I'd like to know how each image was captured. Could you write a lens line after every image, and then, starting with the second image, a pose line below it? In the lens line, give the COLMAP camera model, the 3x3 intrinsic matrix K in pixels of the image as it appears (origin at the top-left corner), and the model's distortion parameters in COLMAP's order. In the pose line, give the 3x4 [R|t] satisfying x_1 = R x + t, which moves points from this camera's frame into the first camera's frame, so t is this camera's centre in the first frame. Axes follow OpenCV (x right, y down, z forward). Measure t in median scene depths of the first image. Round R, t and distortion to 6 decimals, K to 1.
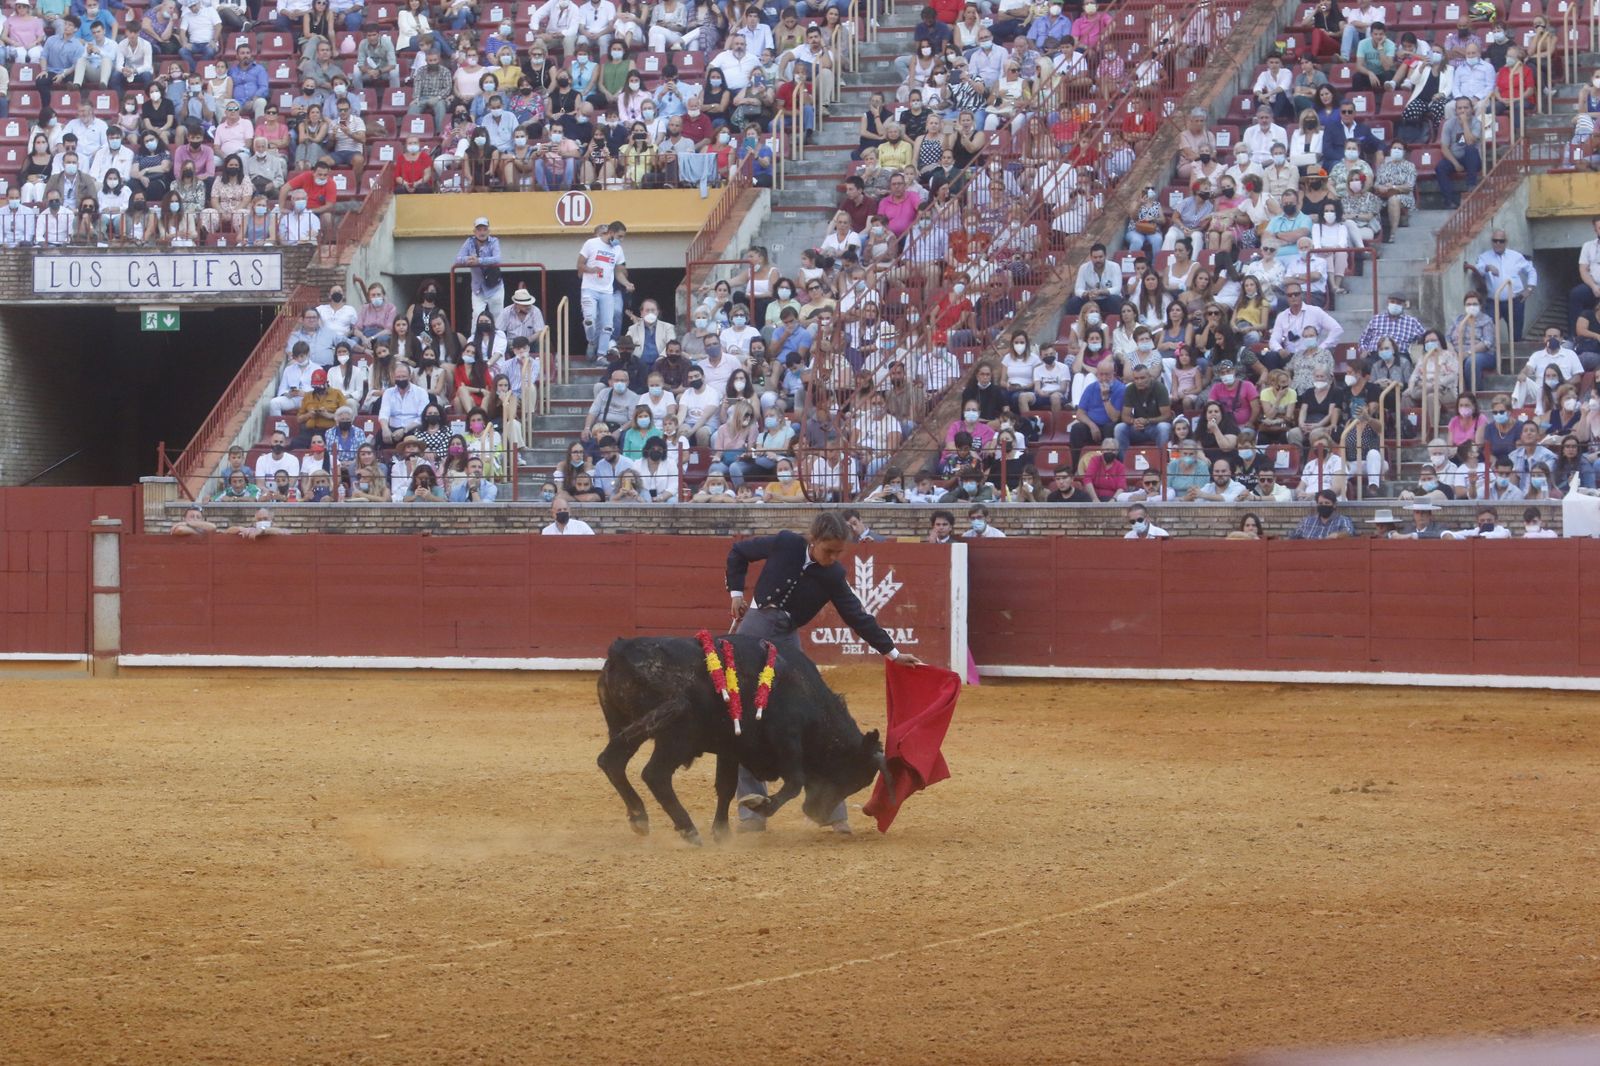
lens RADIAL K [[11896.7, 0, 814.9], [0, 11896.7, 523.2], [0, 0, 1]] dist [0.635575, 0.000000]
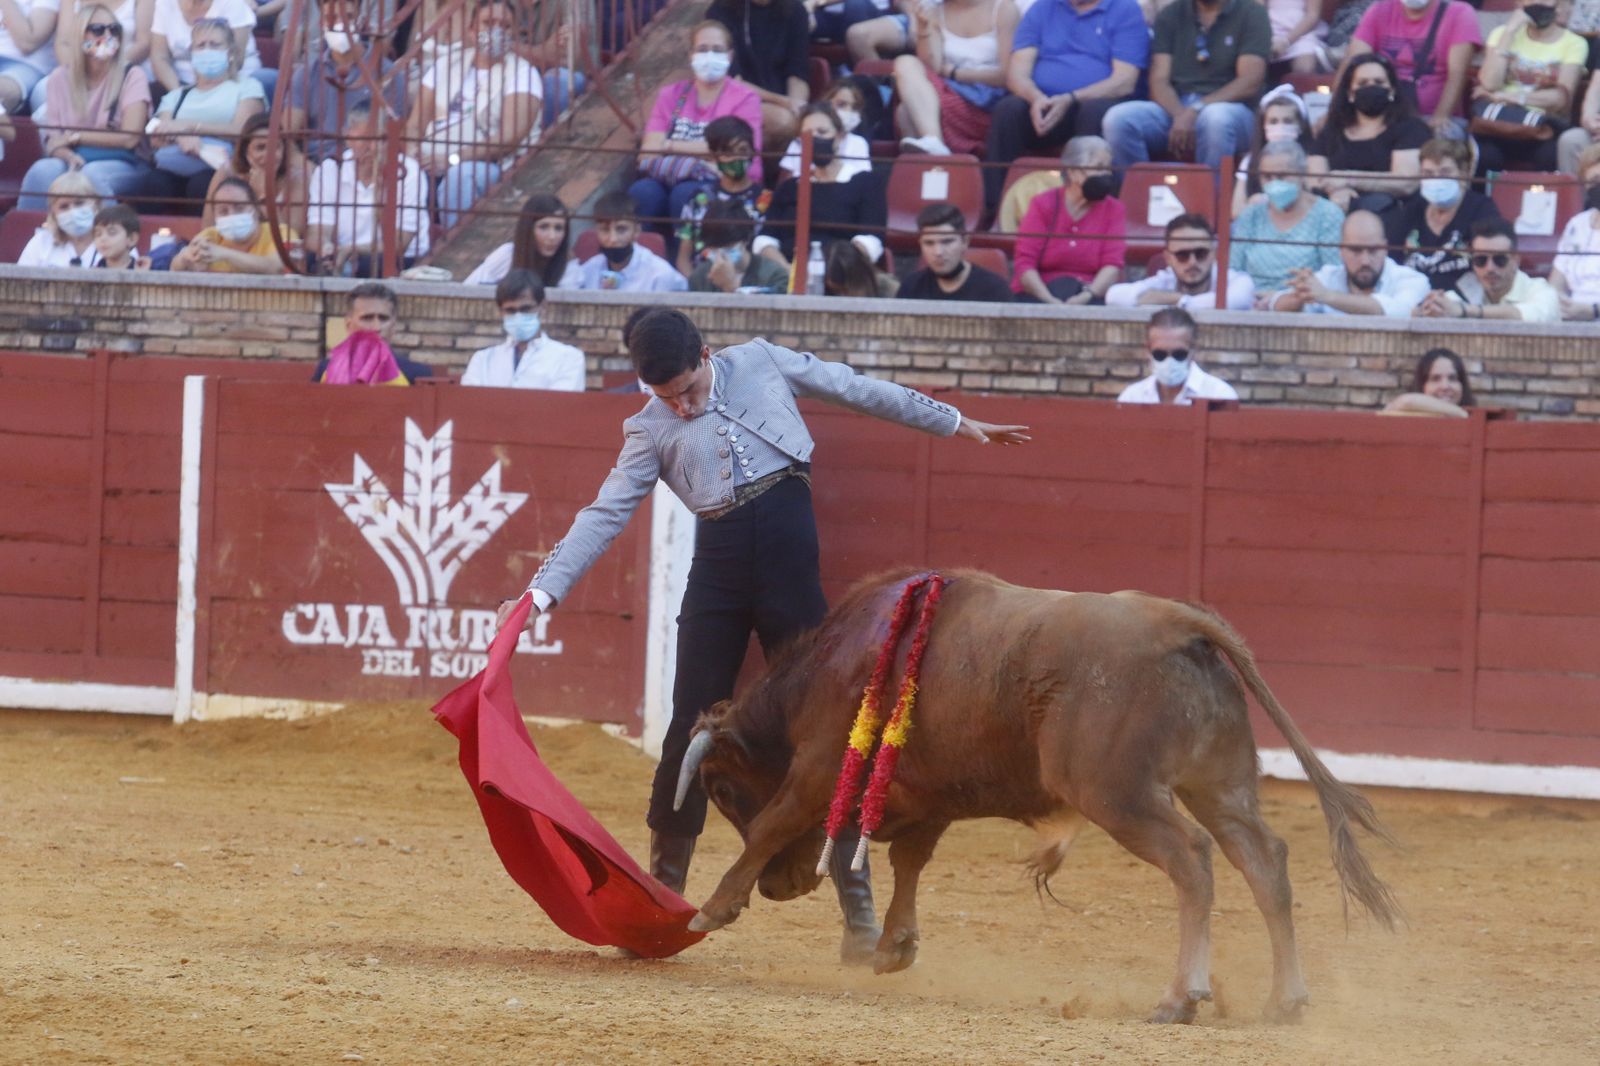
lens RADIAL K [[11896.7, 0, 796.2], [0, 11896.7, 528.0], [0, 0, 1]] dist [0.635575, 0.000000]
pose [[0.998303, 0.040059, 0.042273, -0.000138], [-0.041018, 0.998915, 0.022071, -0.002700], [-0.041343, -0.023768, 0.998862, 0.617734]]
